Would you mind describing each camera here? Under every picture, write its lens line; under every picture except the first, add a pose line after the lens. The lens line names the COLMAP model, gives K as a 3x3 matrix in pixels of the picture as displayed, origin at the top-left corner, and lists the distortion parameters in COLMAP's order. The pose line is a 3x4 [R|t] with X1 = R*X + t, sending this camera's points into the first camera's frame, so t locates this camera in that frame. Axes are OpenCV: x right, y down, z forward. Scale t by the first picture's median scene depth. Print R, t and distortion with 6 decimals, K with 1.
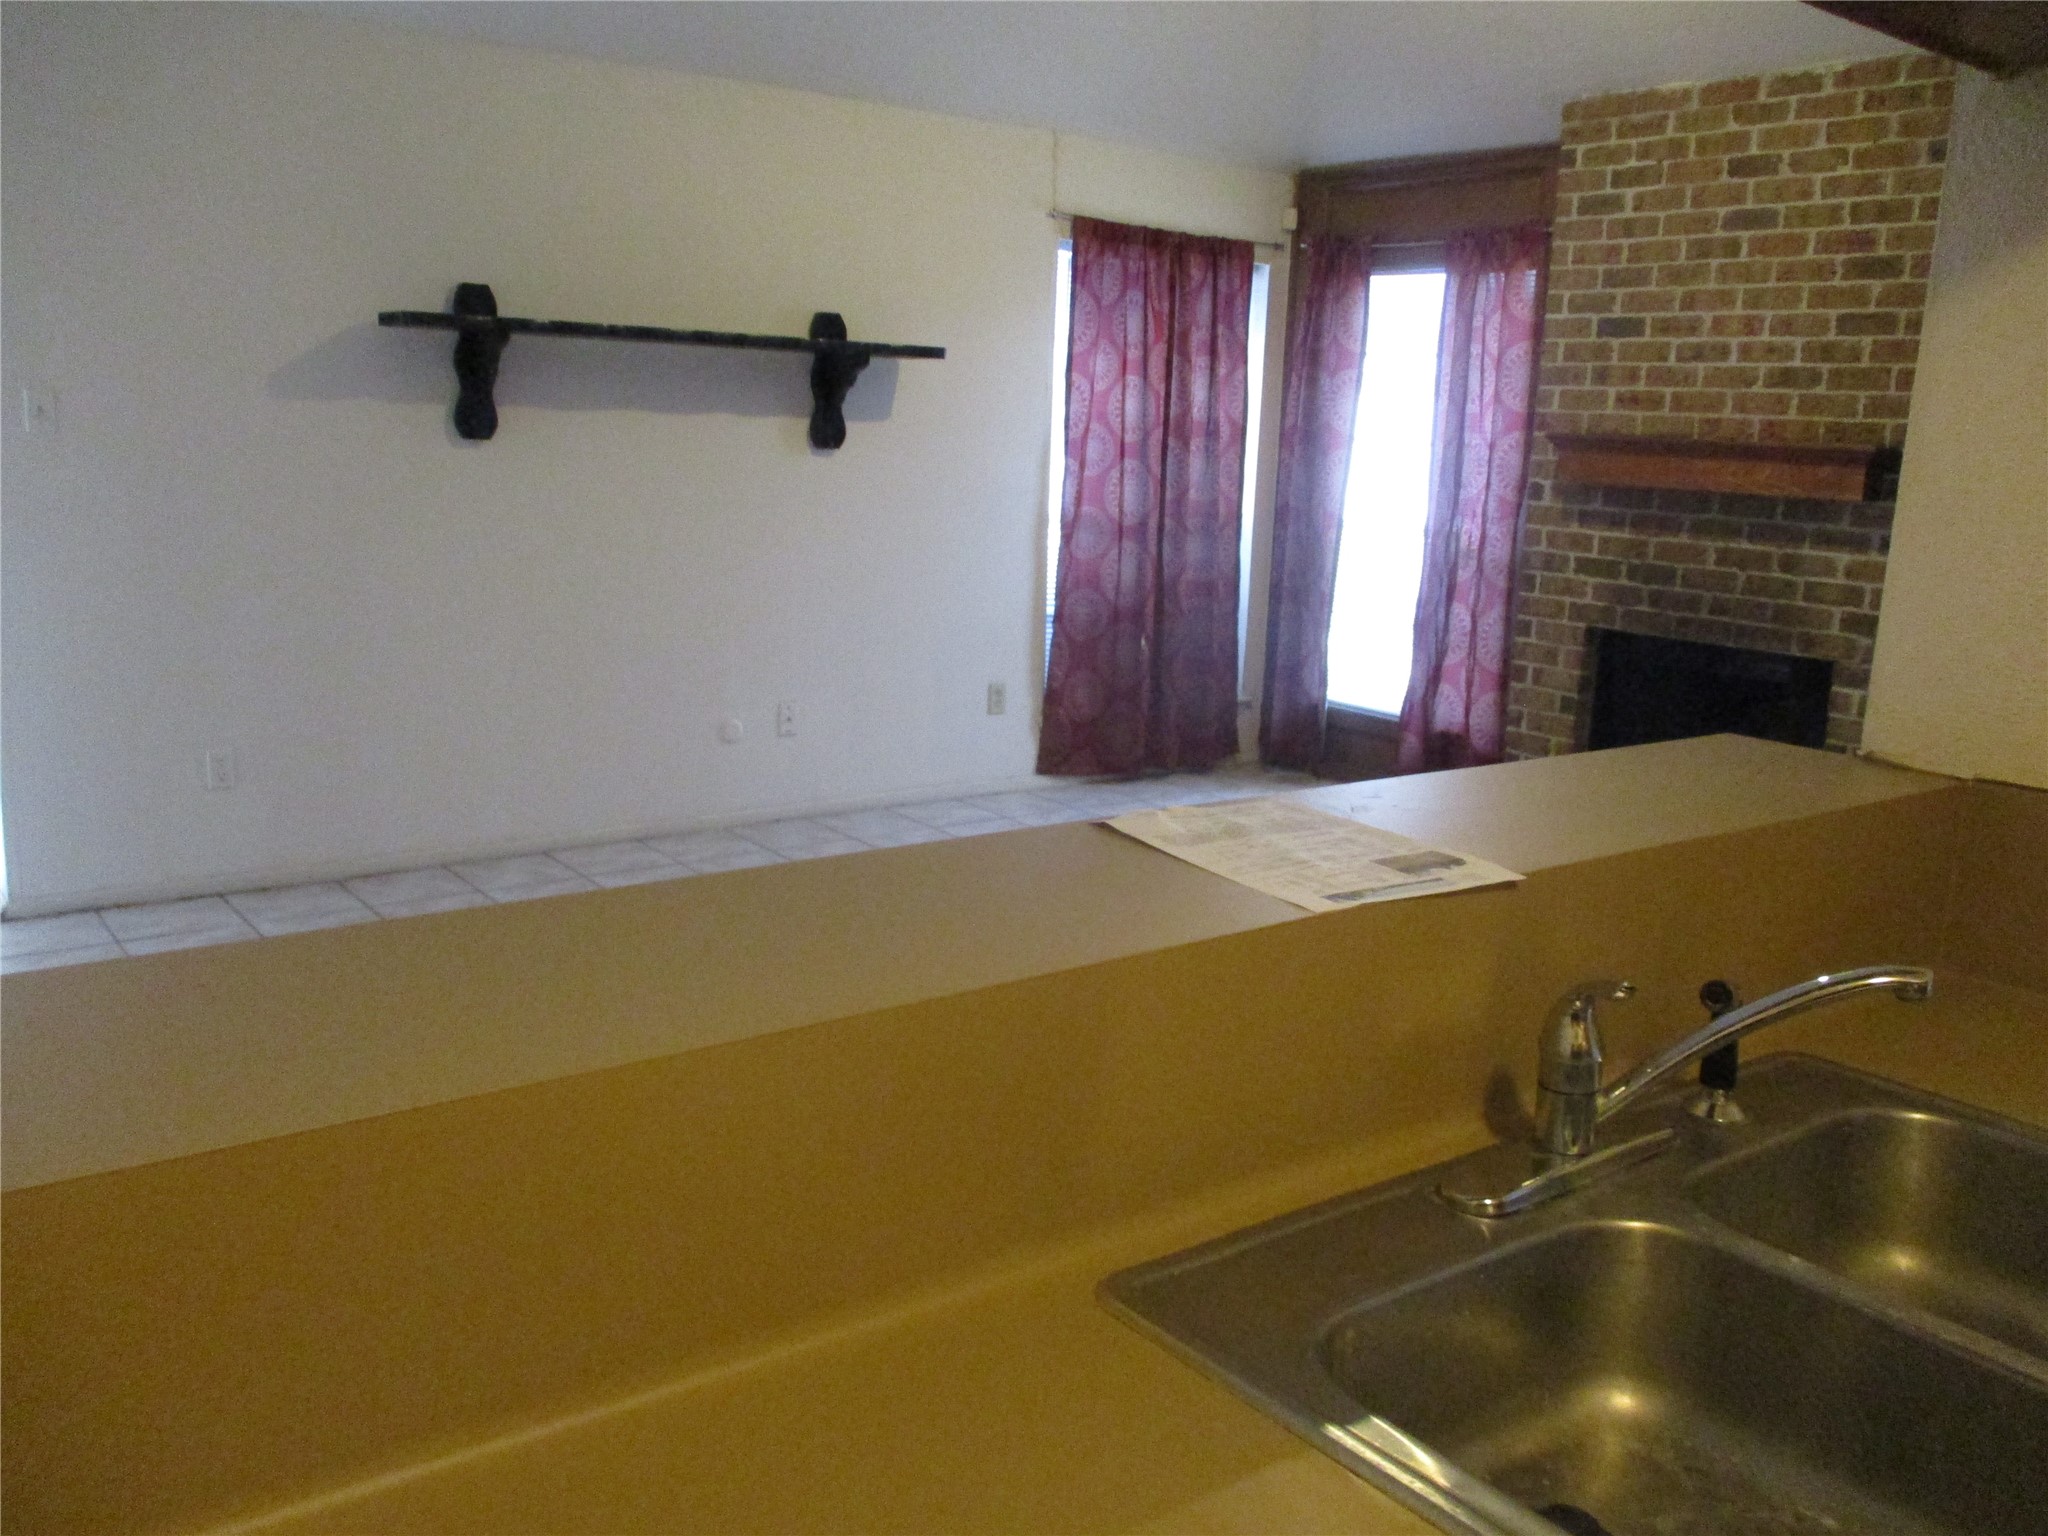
lens RADIAL K [[1722.1, 0, 1038.8], [0, 1722.1, 768.8], [0, 0, 1]] dist [-0.019555, 0.011884]
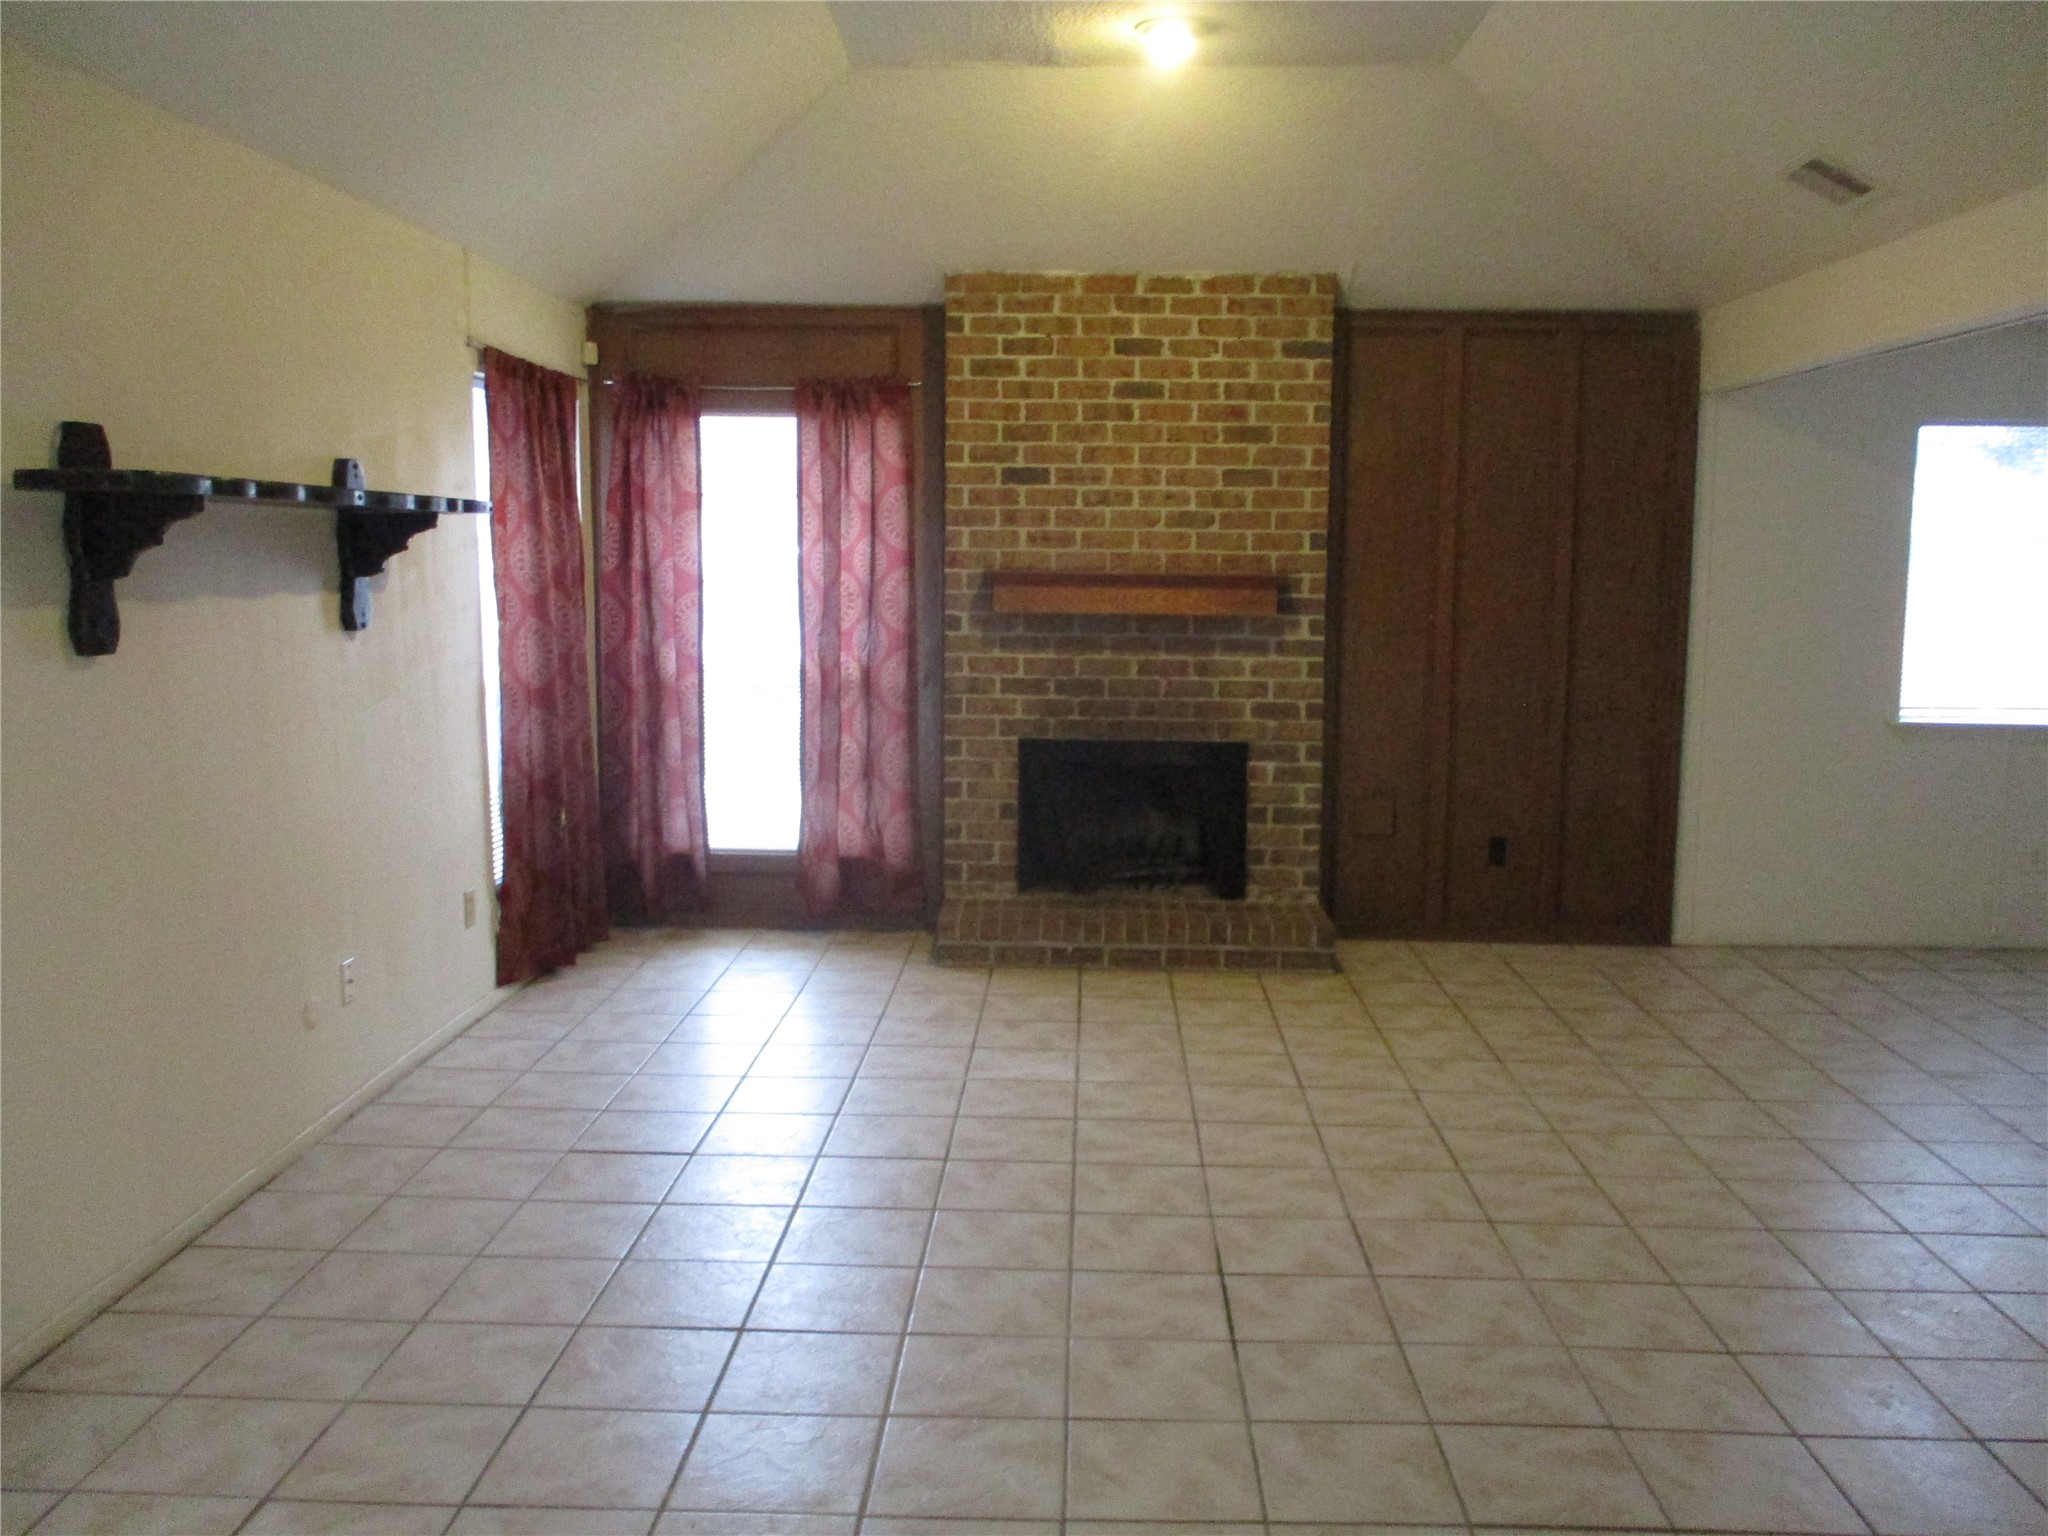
lens RADIAL K [[1722.1, 0, 1037.0], [0, 1722.1, 764.4], [0, 0, 1]] dist [-0.019555, 0.011884]
pose [[0.635664, -0.128032, 0.761274, -0.559876], [0.170510, 0.985080, 0.023296, -0.096123], [-0.752899, 0.114997, 0.648011, 0.283485]]
